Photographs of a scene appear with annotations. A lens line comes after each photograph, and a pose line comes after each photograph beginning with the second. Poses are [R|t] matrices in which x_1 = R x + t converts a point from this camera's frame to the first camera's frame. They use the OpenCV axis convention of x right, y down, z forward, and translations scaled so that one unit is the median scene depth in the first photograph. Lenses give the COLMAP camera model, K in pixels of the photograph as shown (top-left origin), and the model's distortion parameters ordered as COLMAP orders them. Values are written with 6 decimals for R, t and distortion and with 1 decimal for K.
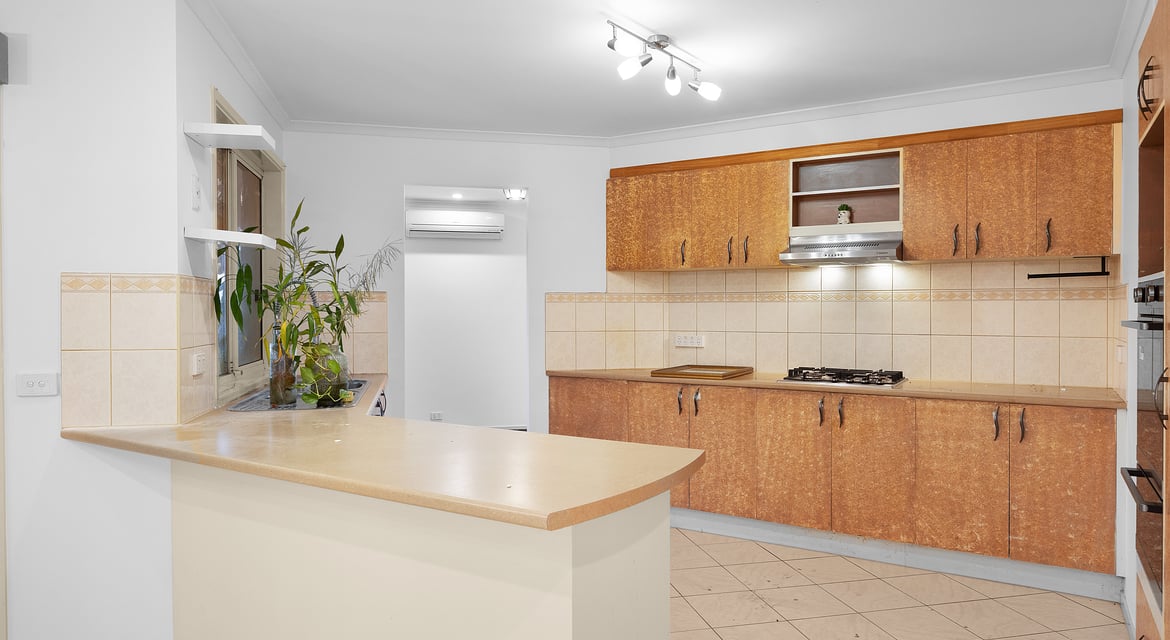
lens RADIAL K [[727.9, 0, 585.0], [0, 727.9, 320.0], [0, 0, 1]] dist [-0.001942, -0.000202]
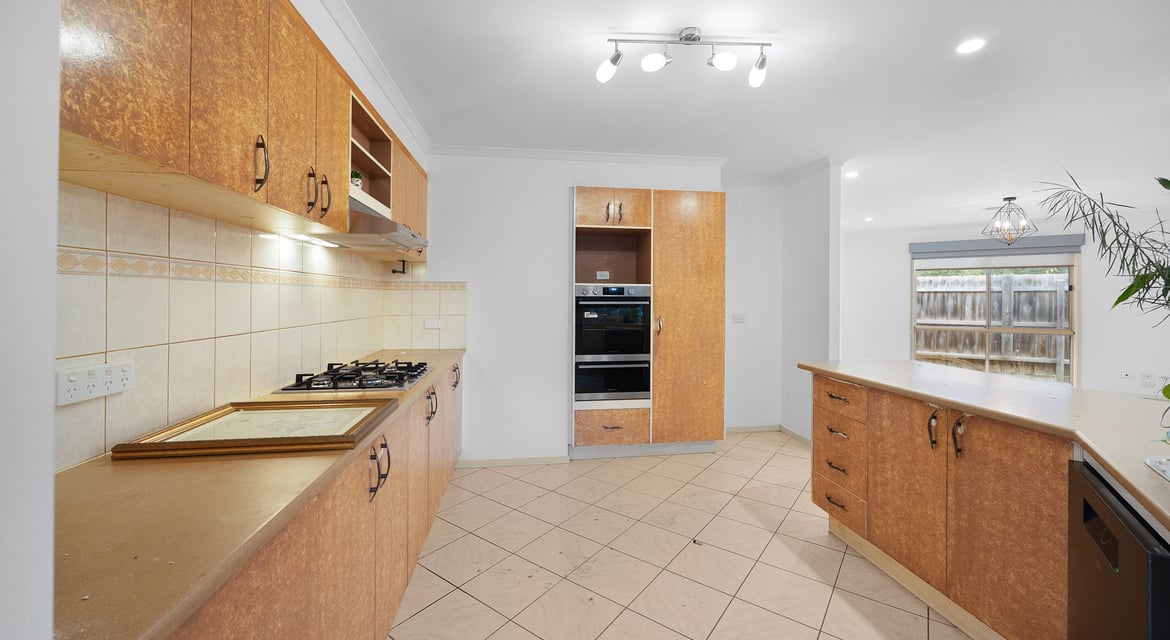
lens RADIAL K [[454.9, 0, 587.0], [0, 454.9, 296.7], [0, 0, 1]] dist [-0.001731, -0.000100]
pose [[-0.647320, -0.001285, 0.762217, -0.233463], [0.008068, 0.999931, 0.008538, -0.016710], [-0.762175, 0.011676, -0.647265, 1.211091]]
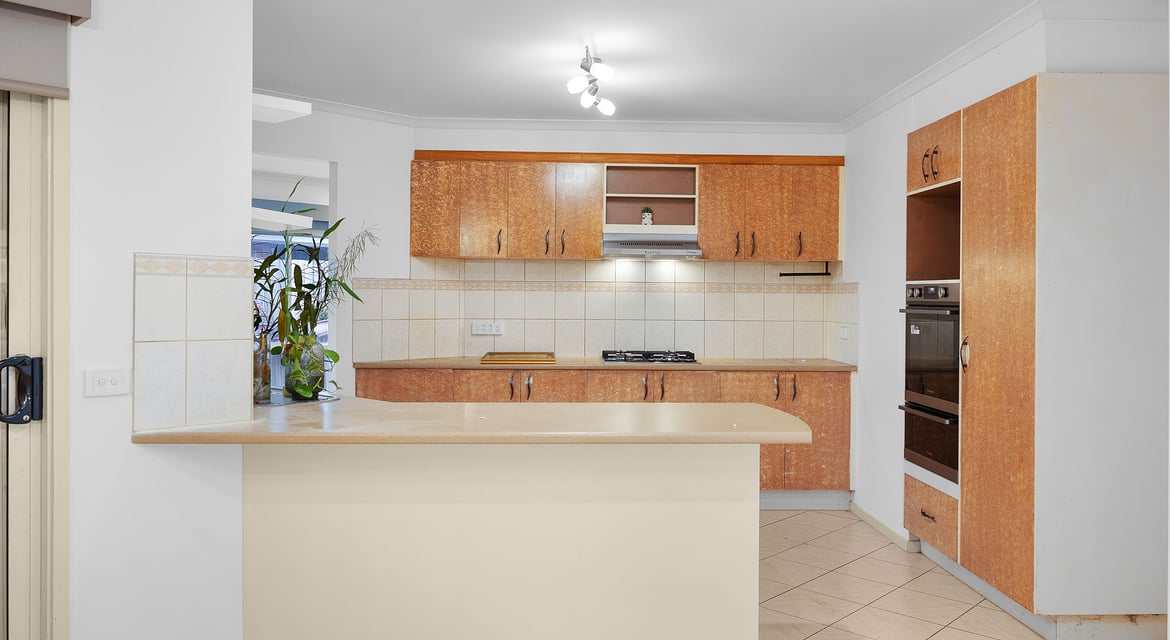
lens RADIAL K [[873.6, 0, 584.0], [0, 873.6, 306.0], [0, 0, 1]] dist [-0.005012, -0.000298]
pose [[0.833708, 0.002491, 0.552200, -0.519621], [-0.001252, 0.999996, -0.002621, 0.000555], [-0.552205, 0.001493, 0.833707, -0.100934]]
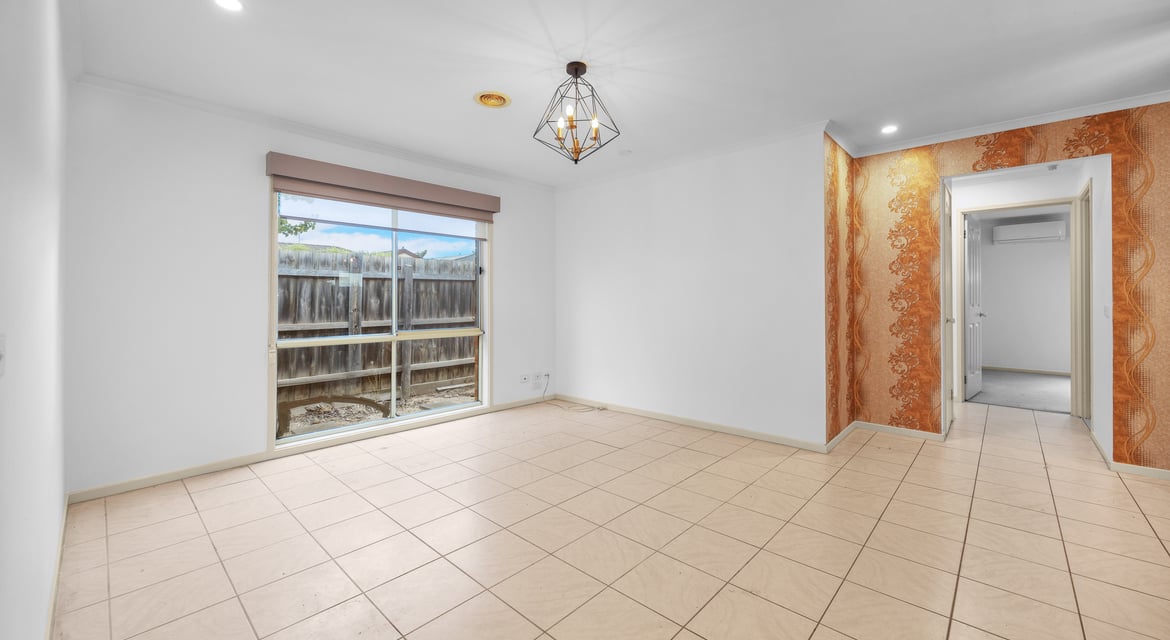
lens RADIAL K [[454.9, 0, 587.0], [0, 454.9, 296.7], [0, 0, 1]] dist [-0.001731, -0.000100]
pose [[-0.825531, -0.001910, -0.564353, 0.334387], [-0.006420, 0.999961, 0.006007, 0.040802], [0.564320, 0.008582, -0.825511, -0.045675]]
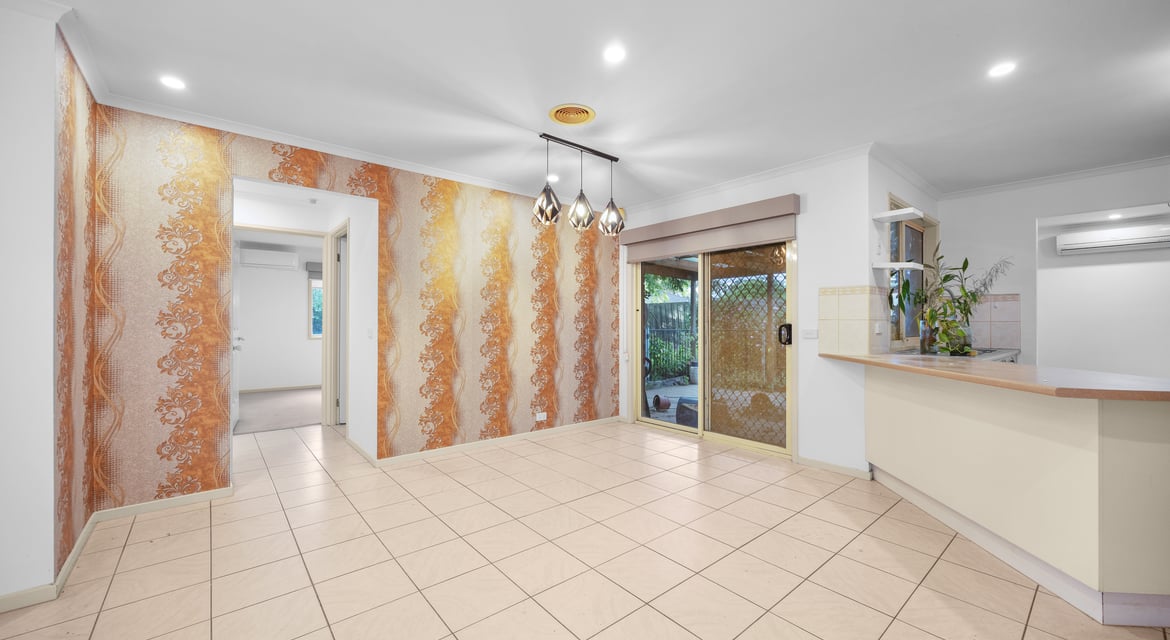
lens RADIAL K [[446.3, 0, 585.0], [0, 446.3, 320.0], [0, 0, 1]] dist [-0.002444, -0.000425]
pose [[0.457850, -0.002324, -0.889027, 0.146120], [-0.014182, 0.999850, -0.009917, 0.041405], [0.888917, 0.017149, 0.457748, -0.223548]]
